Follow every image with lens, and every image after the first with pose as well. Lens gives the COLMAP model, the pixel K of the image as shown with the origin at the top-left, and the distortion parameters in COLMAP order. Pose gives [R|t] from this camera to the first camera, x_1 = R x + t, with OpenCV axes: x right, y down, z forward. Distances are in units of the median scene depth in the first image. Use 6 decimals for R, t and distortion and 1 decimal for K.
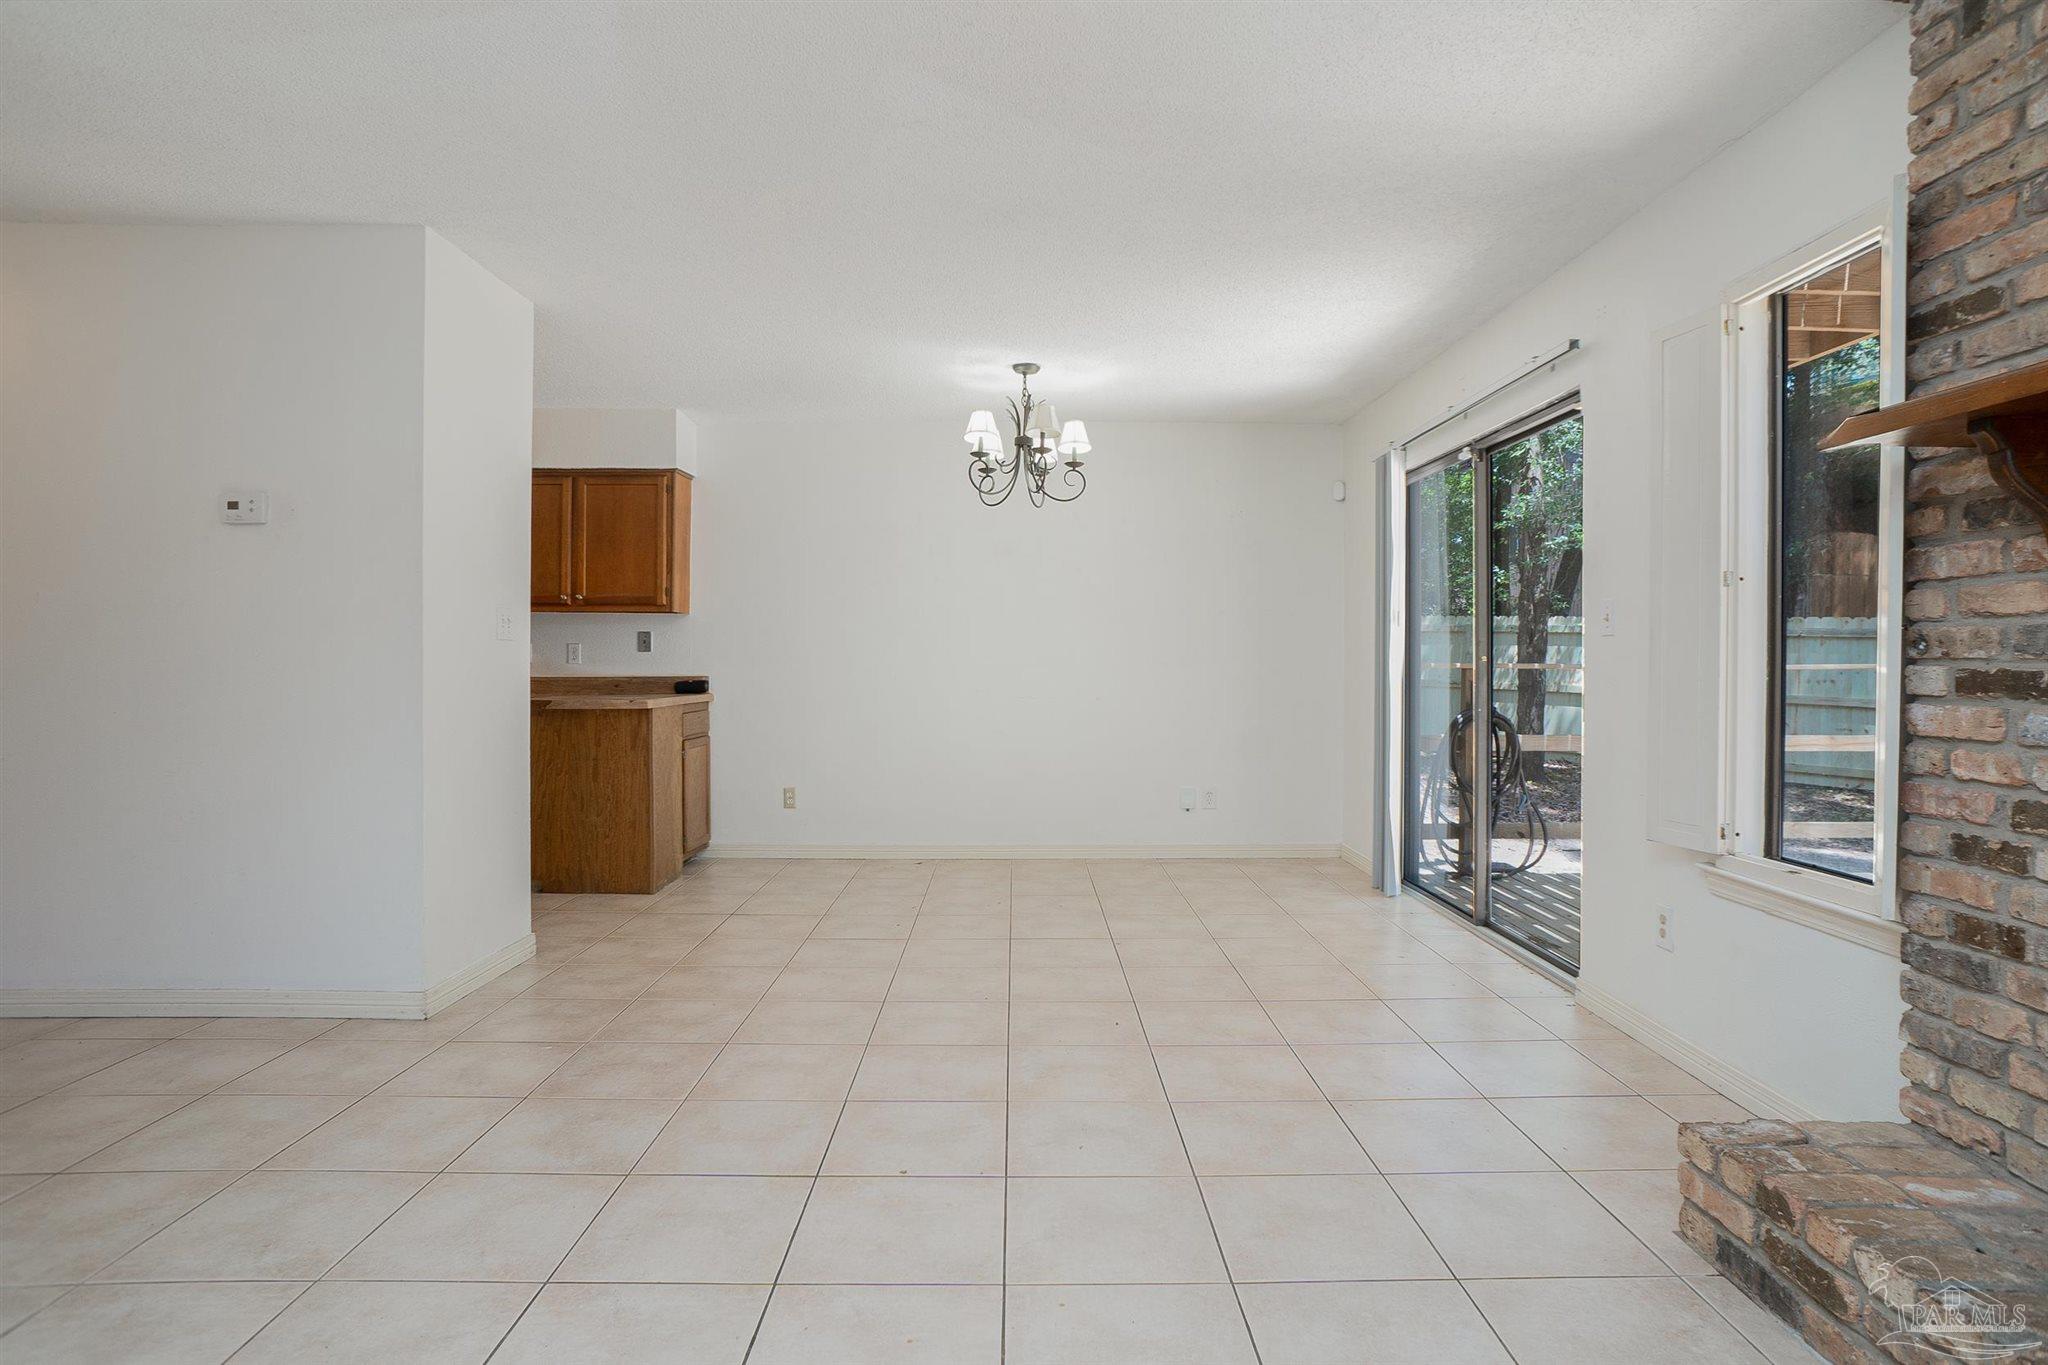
lens RADIAL K [[1099.9, 0, 1052.4], [0, 1099.9, 672.1], [0, 0, 1]] dist [-0.087260, 0.058402]
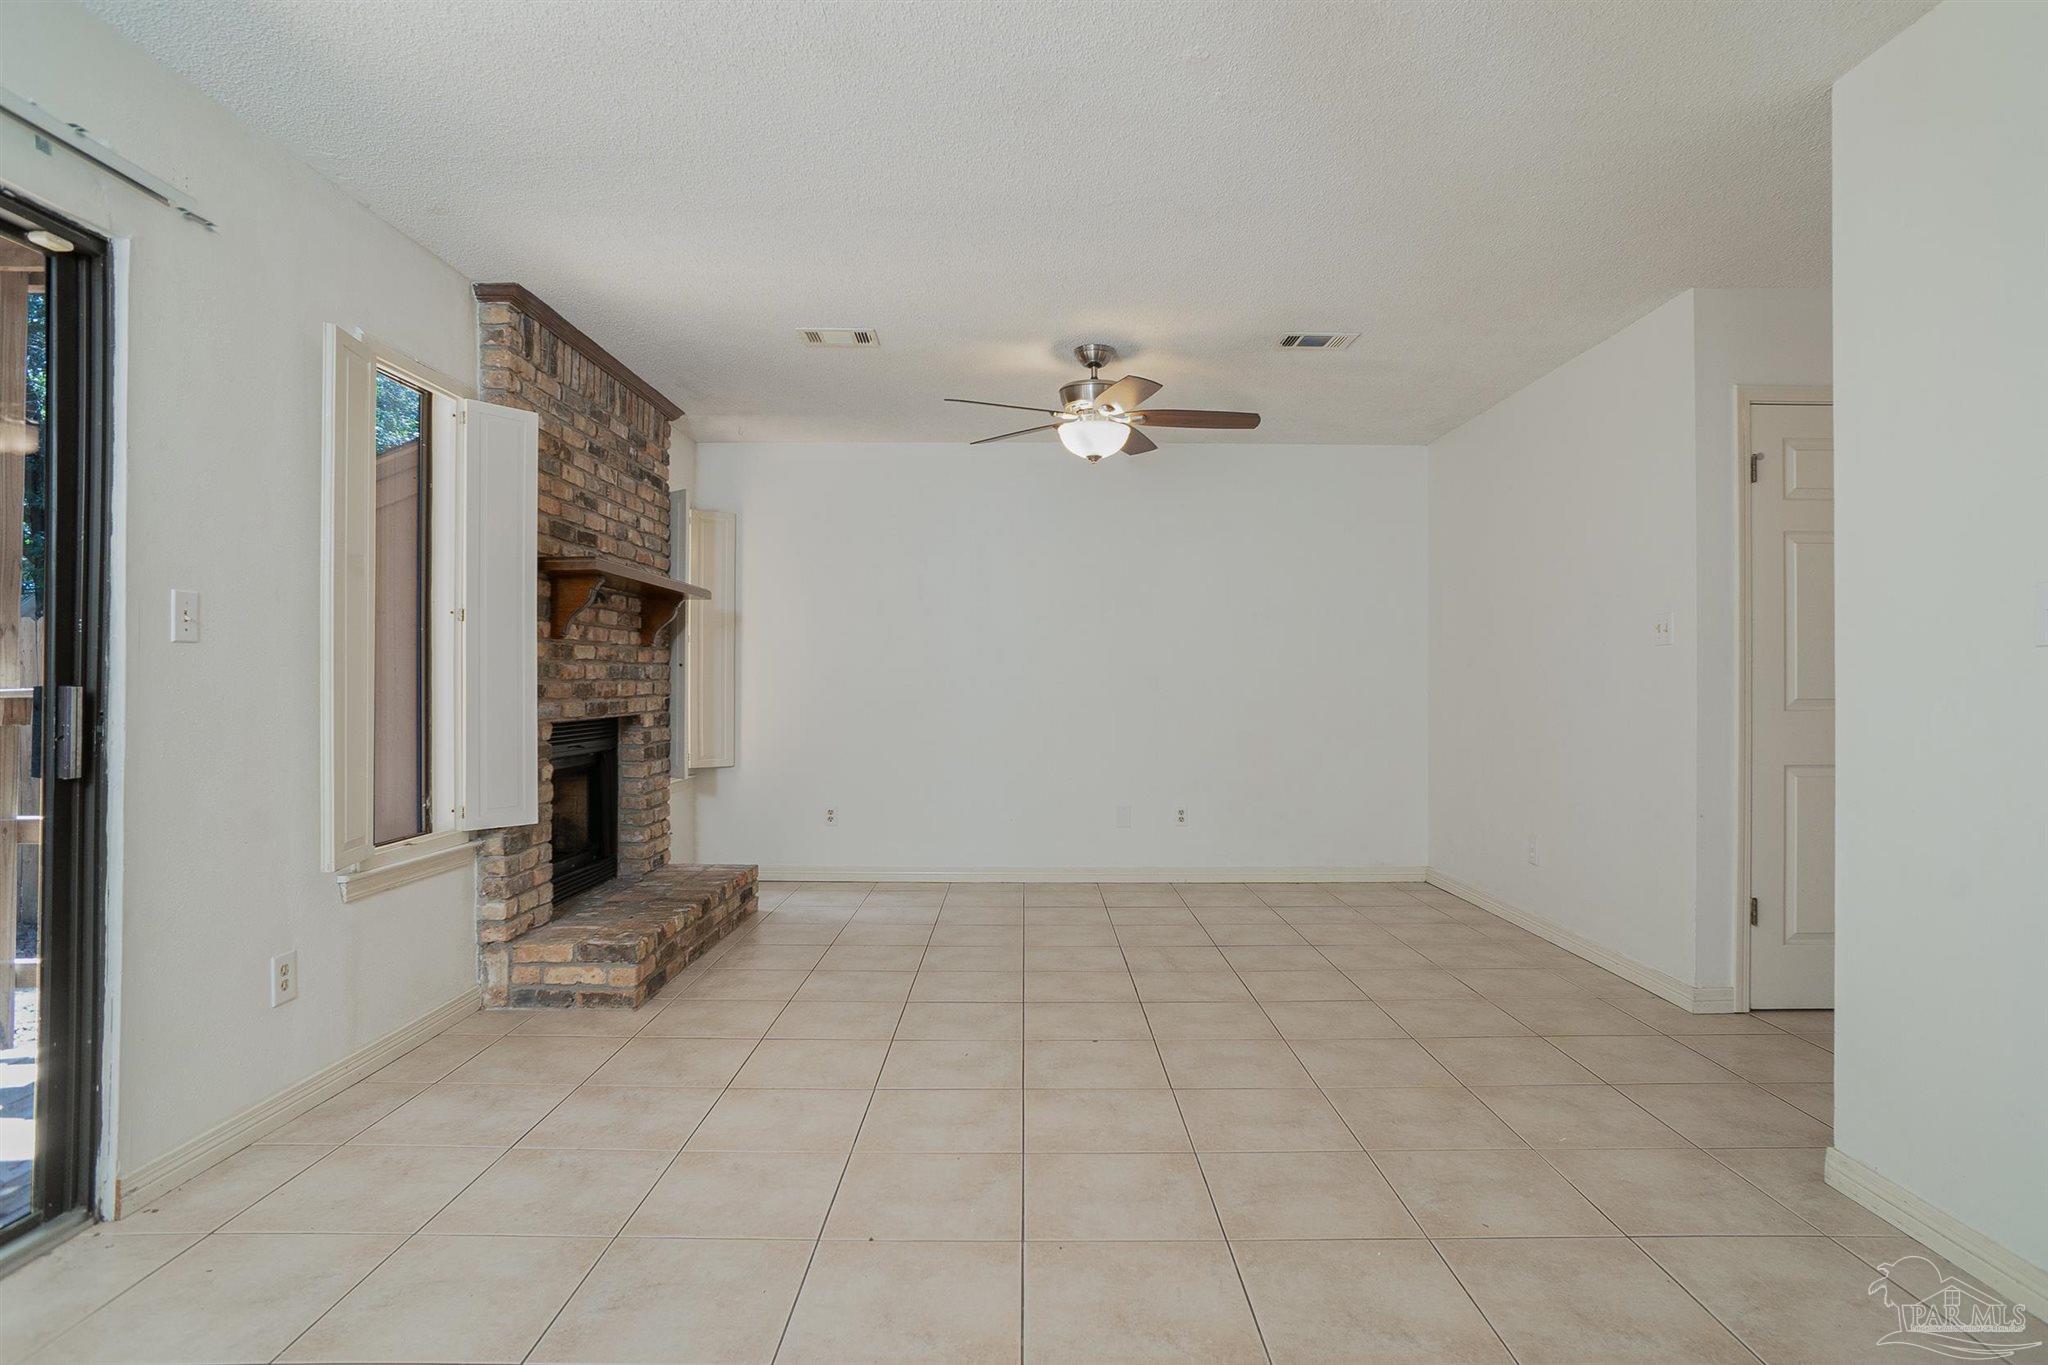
lens RADIAL K [[1091.7, 0, 1034.7], [0, 1091.7, 674.2], [0, 0, 1]] dist [-0.060846, 0.040126]
pose [[-0.999550, -0.005252, 0.029536, -0.047061], [-0.005192, 0.999984, 0.002093, -0.011796], [-0.029547, 0.001939, -0.999562, 1.163399]]
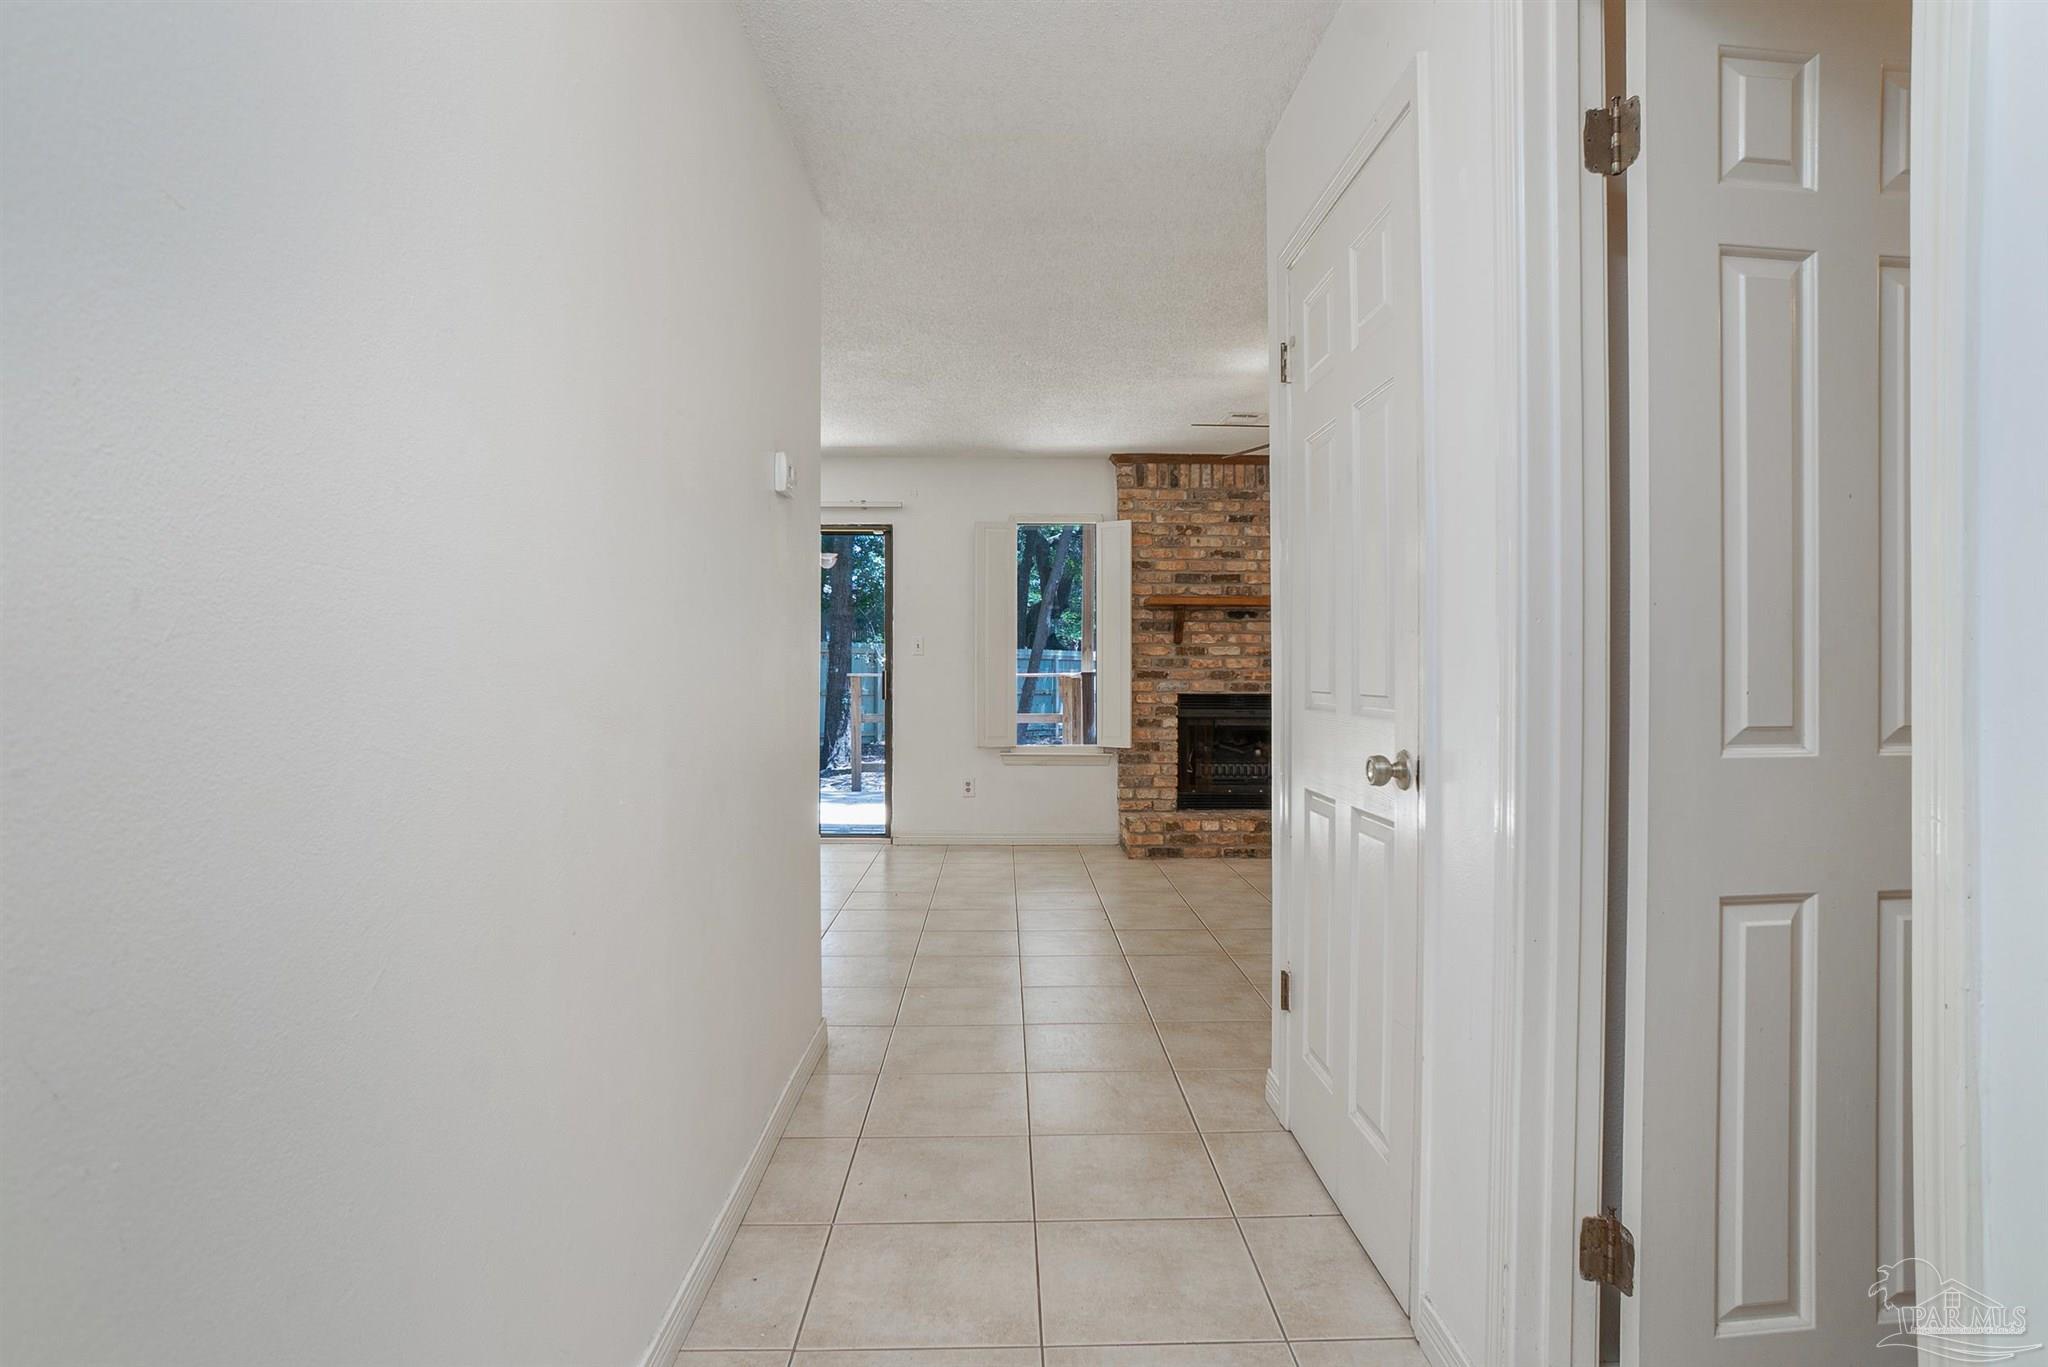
lens RADIAL K [[1091.7, 0, 1034.7], [0, 1091.7, 675.2], [0, 0, 1]] dist [-0.060846, 0.040126]
pose [[-0.013155, -0.010934, 0.999854, -1.053968], [0.007947, 0.999907, 0.011039, -0.011944], [-0.999882, 0.008091, -0.013067, 0.553683]]
